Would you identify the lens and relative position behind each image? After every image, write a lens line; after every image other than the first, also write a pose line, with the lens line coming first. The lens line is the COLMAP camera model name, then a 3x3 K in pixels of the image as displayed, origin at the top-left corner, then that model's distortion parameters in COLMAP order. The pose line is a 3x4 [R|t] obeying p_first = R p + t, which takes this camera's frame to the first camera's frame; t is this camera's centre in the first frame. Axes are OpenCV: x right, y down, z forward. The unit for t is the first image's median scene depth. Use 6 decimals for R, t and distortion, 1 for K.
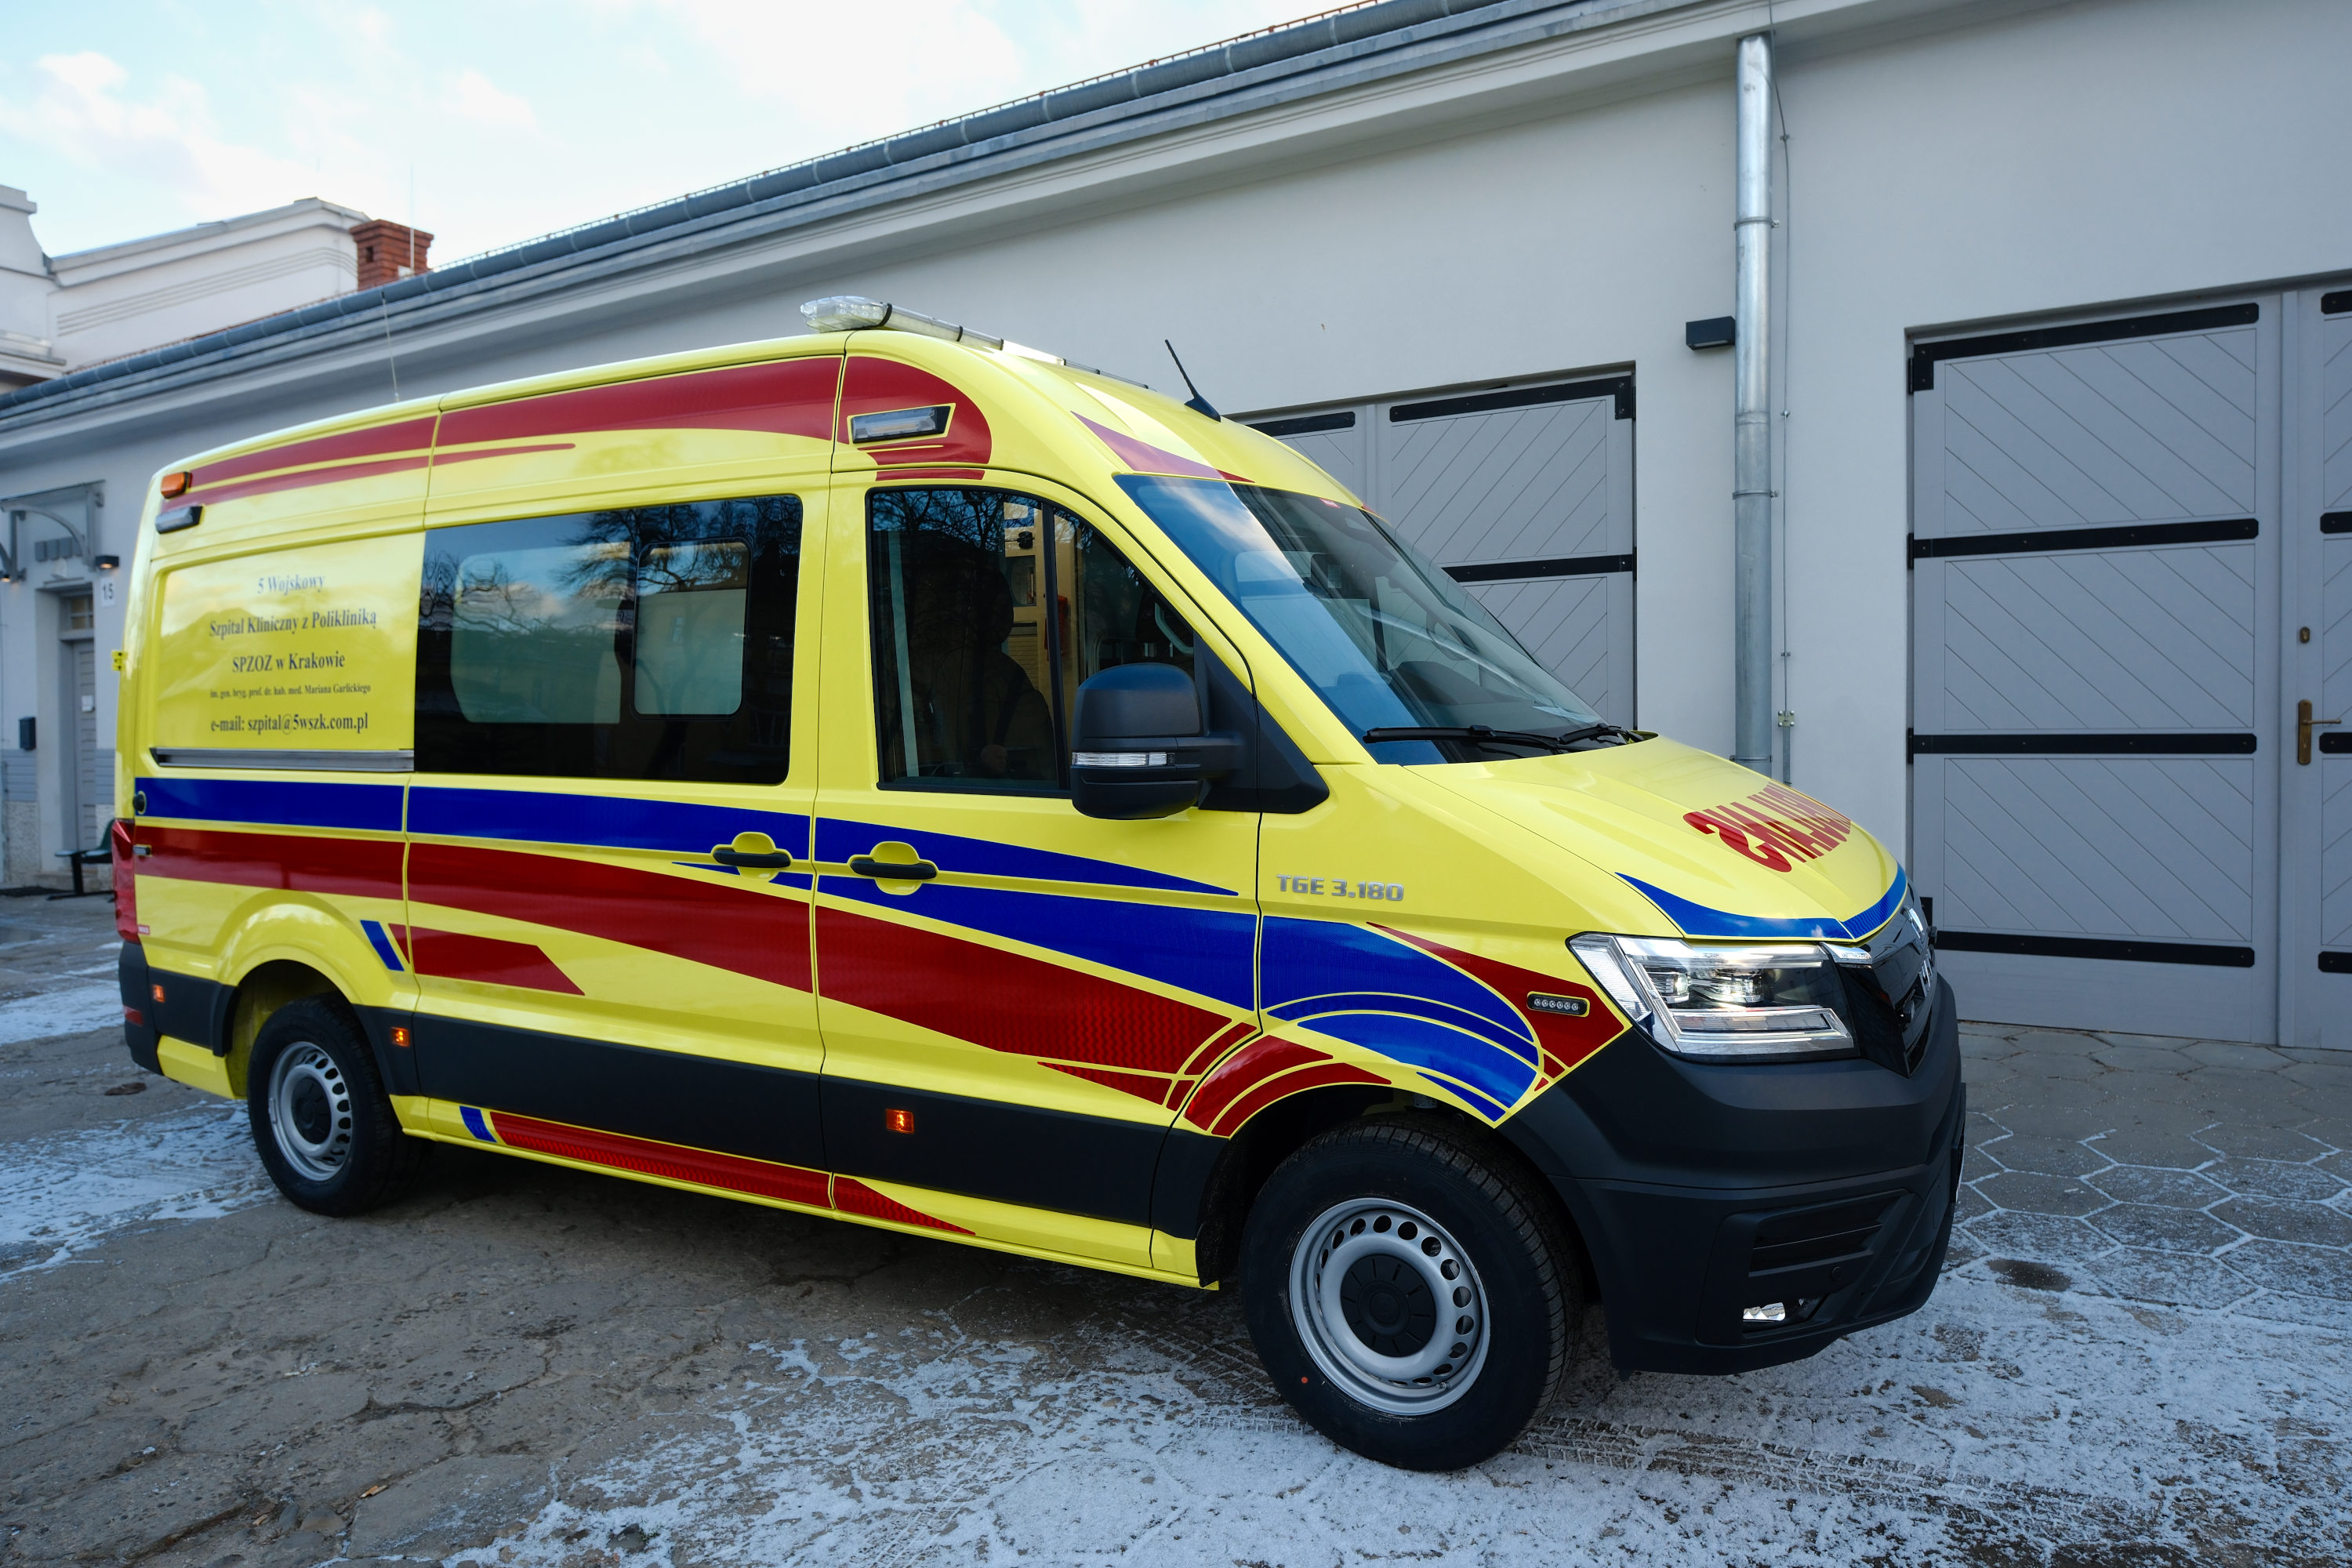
lens RADIAL K [[1506.9, 0, 1194.3], [0, 1506.9, 794.7], [0, 0, 1]] dist [0.000224, -0.001145]
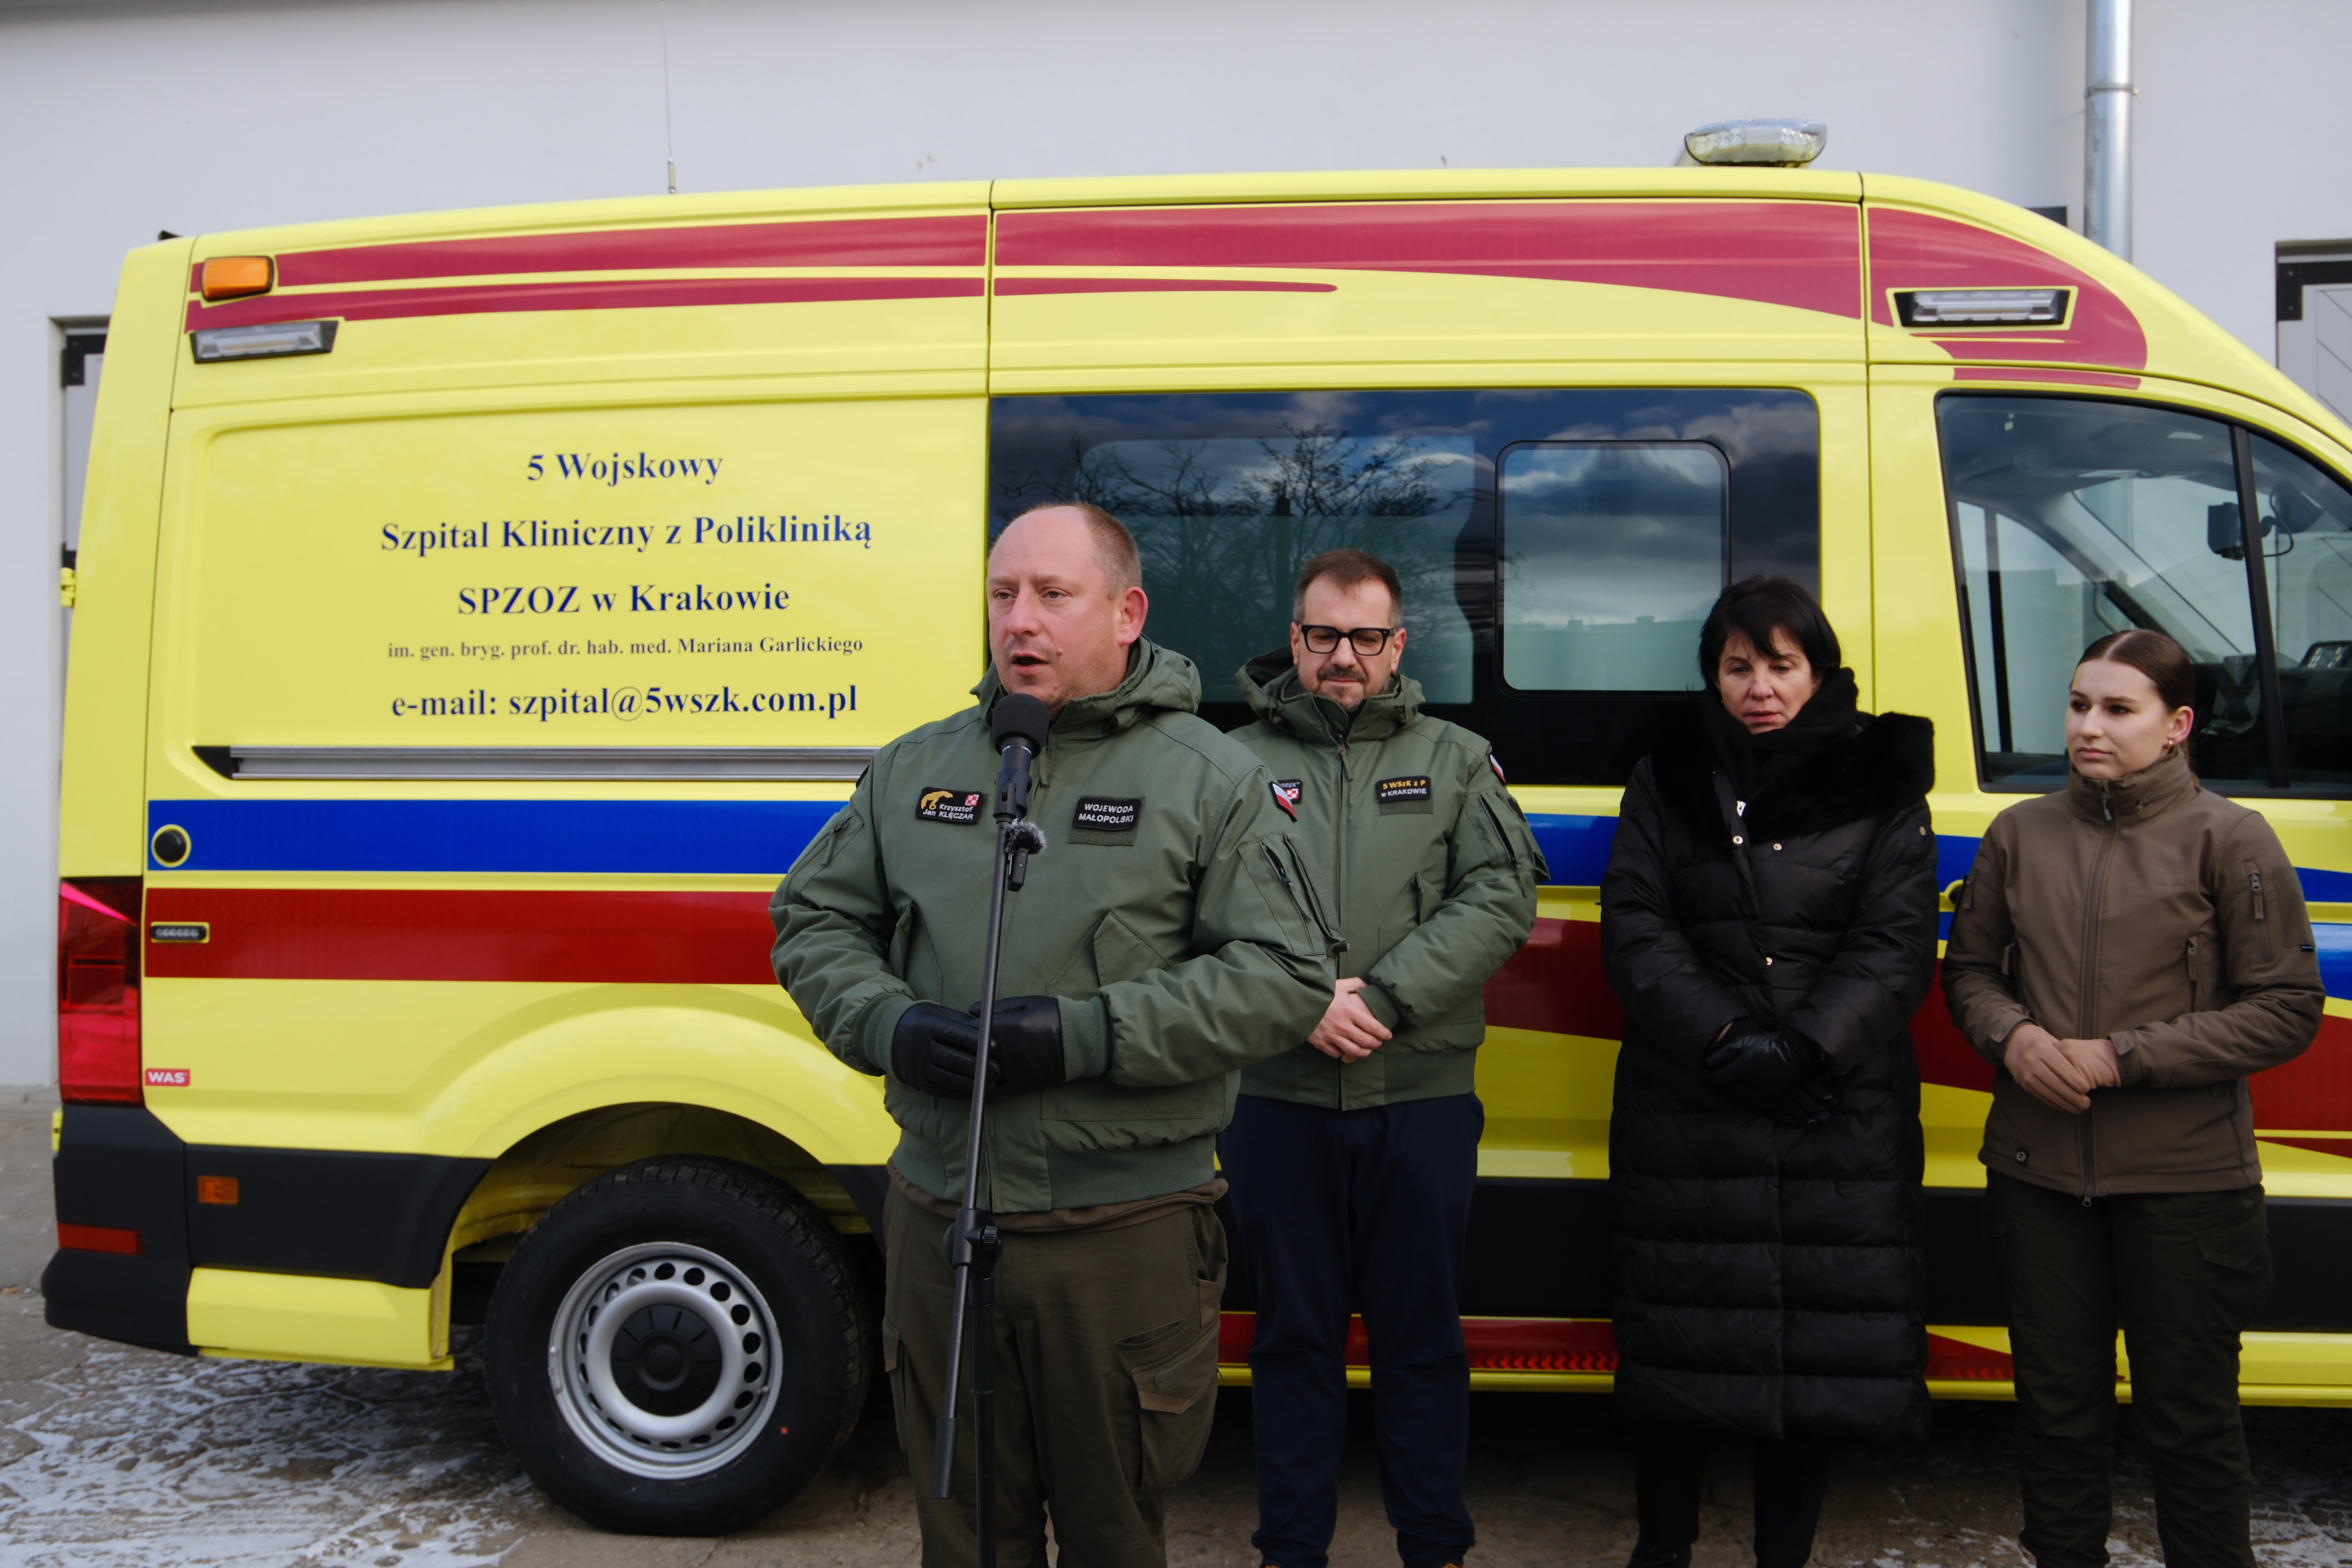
lens RADIAL K [[2426.8, 0, 1299.7], [0, 2426.8, 798.8], [0, 0, 1]] dist [0.001120, 0.000000]
pose [[0.918255, -0.005170, 0.395956, -0.744430], [0.015414, 0.999624, -0.022693, 0.016302], [-0.395689, 0.026941, 0.917989, 0.022985]]
